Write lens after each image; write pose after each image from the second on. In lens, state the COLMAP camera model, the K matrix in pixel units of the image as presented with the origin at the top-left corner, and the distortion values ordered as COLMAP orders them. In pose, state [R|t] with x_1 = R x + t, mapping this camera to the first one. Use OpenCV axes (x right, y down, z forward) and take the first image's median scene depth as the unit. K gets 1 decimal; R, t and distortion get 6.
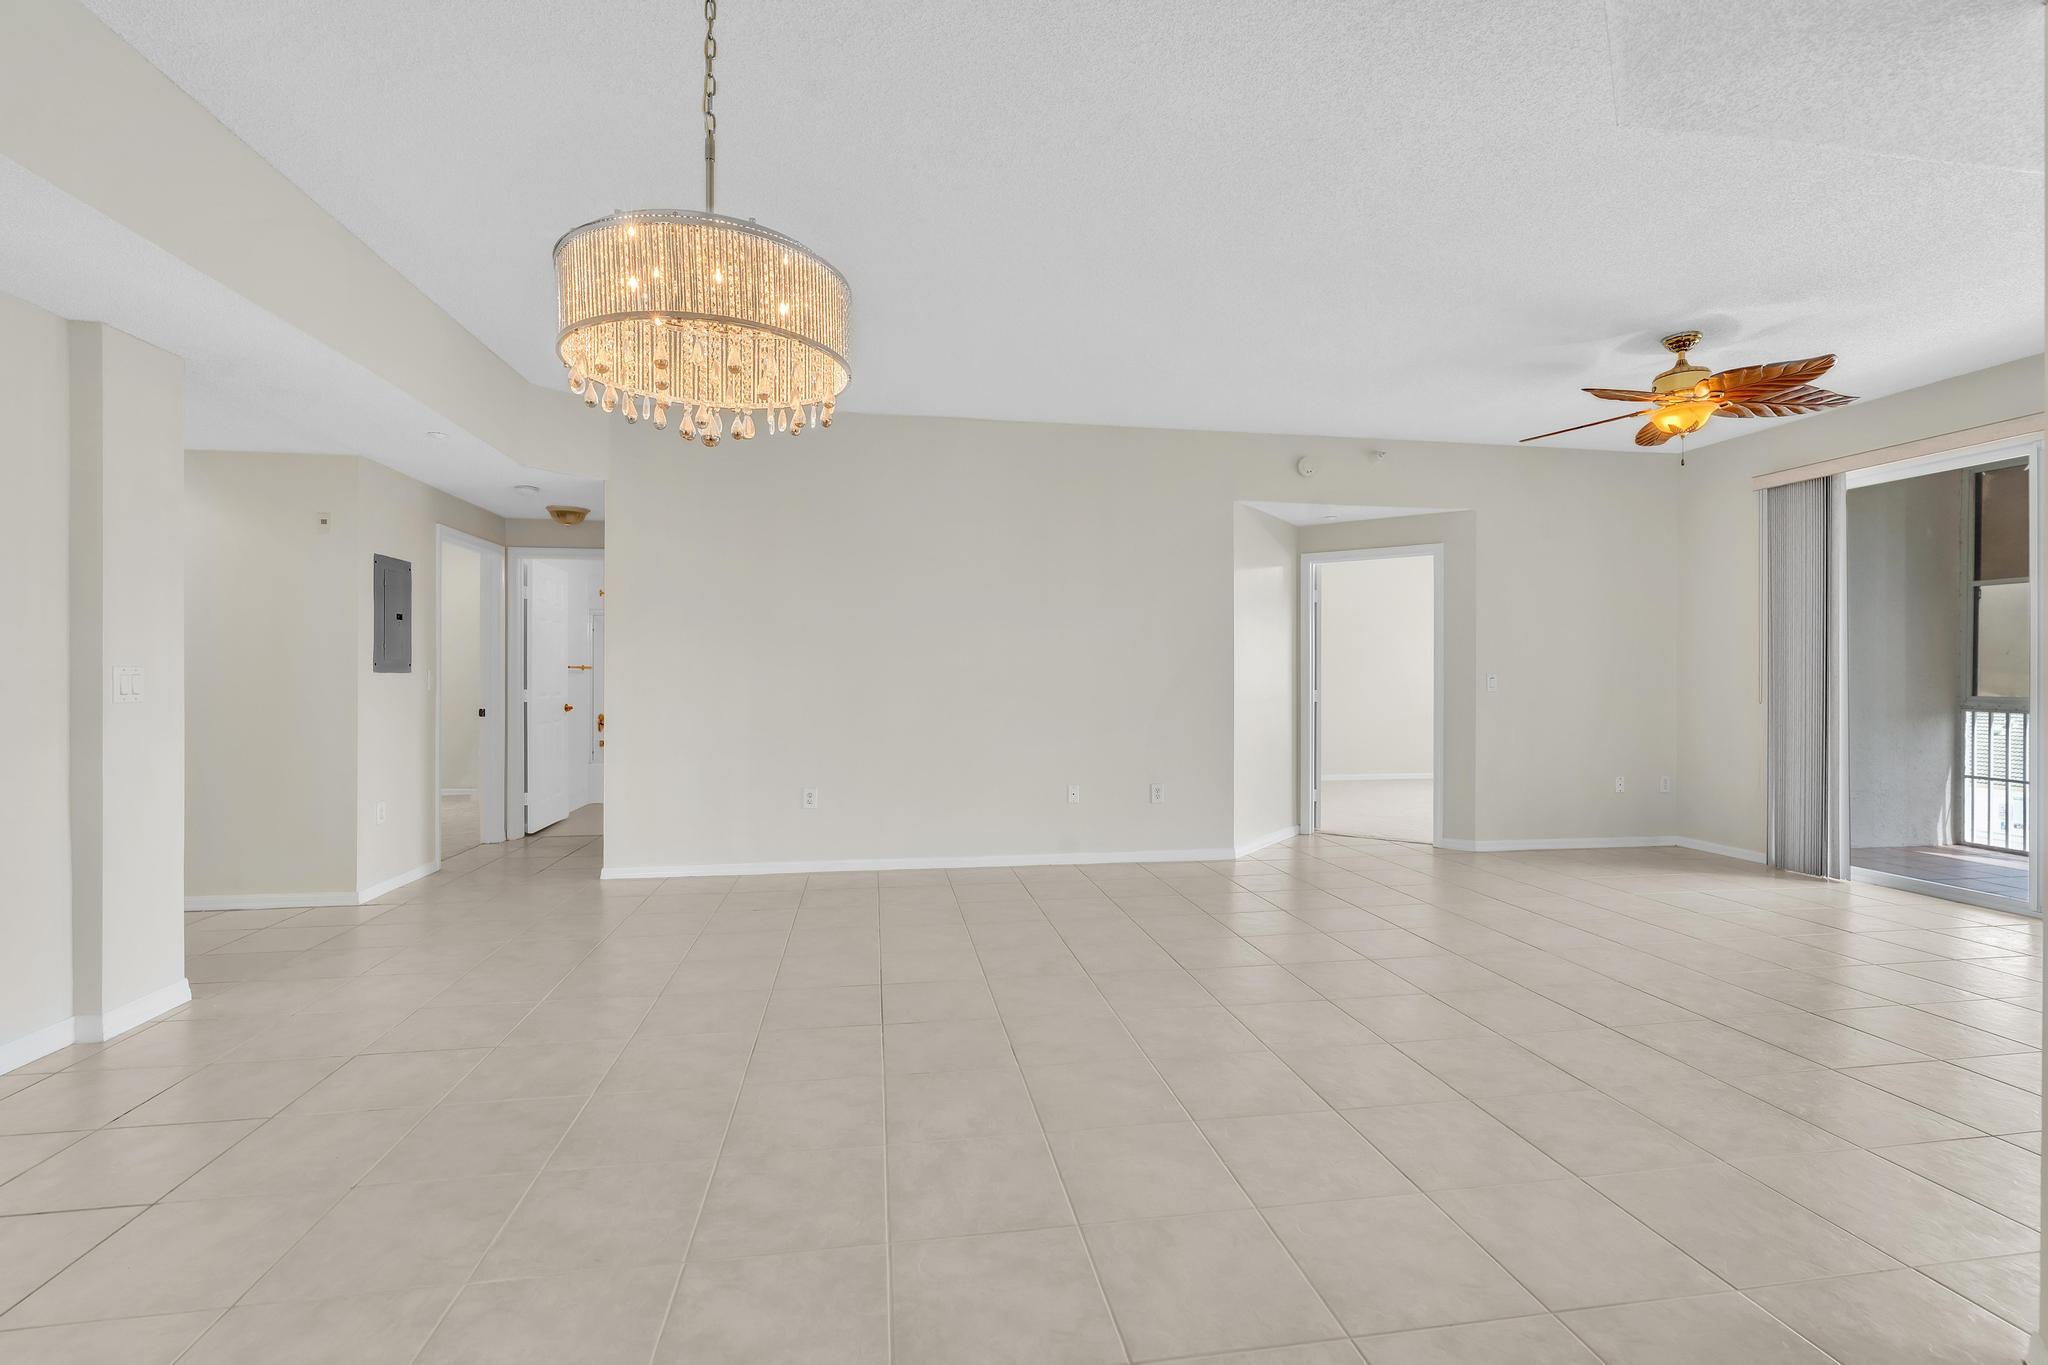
lens RADIAL K [[916.8, 0, 1023.8], [0, 916.8, 679.3], [0, 0, 1]] dist [-0.003489, -0.000295]
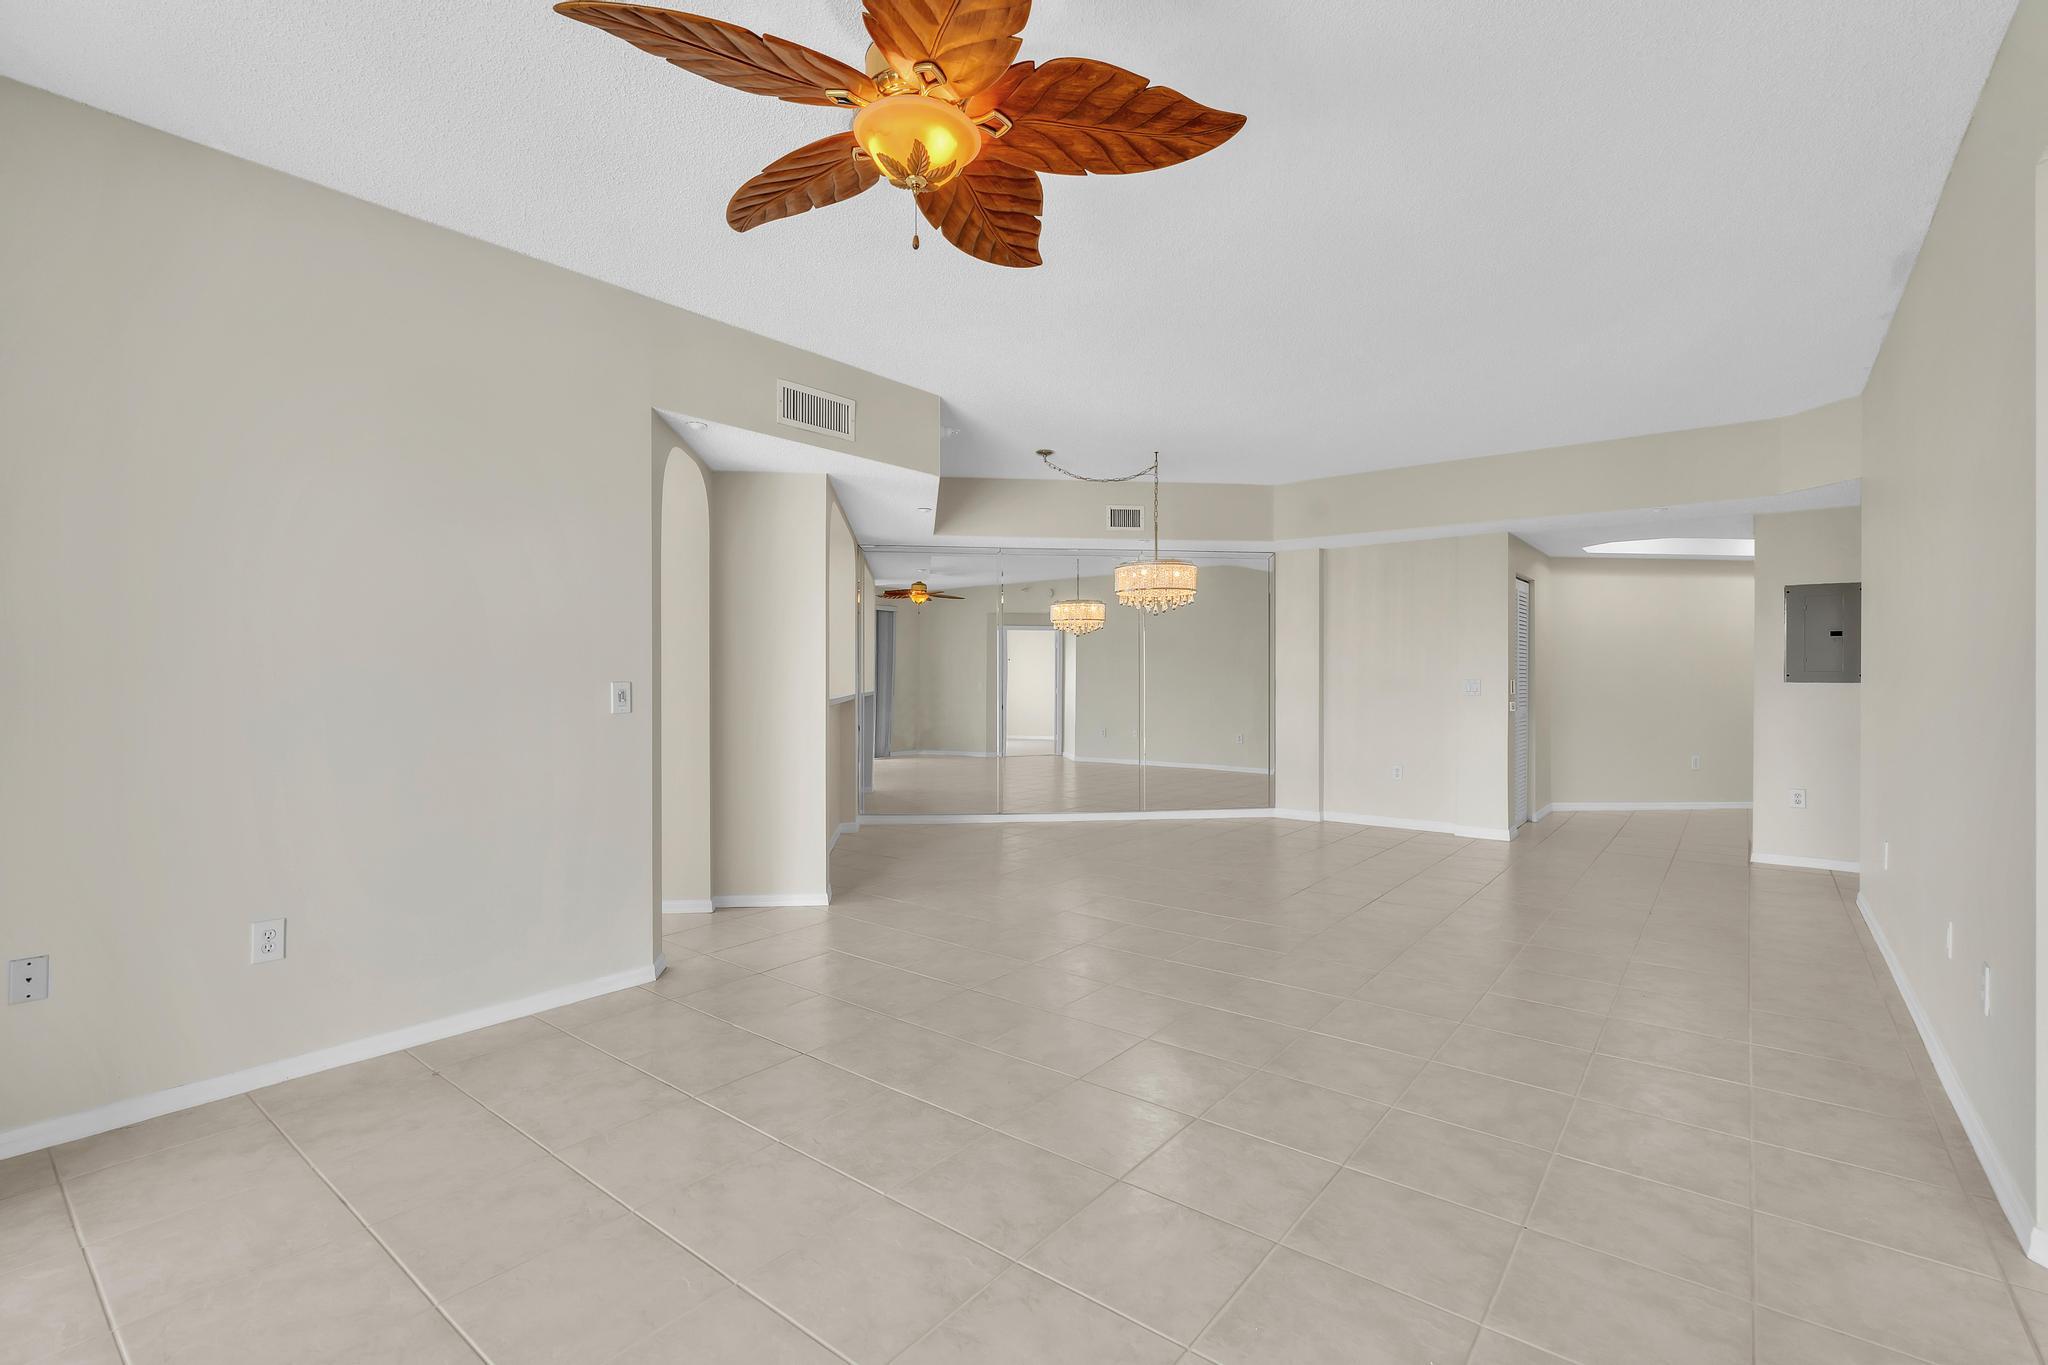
lens RADIAL K [[913.1, 0, 1033.4], [0, 913.1, 680.3], [0, 0, 1]] dist [-0.002918, 0.000400]
pose [[-0.738671, -0.000608, -0.674065, 0.845493], [-0.006515, 0.999959, 0.006238, -0.011264], [0.674034, 0.008999, -0.738645, 1.190755]]
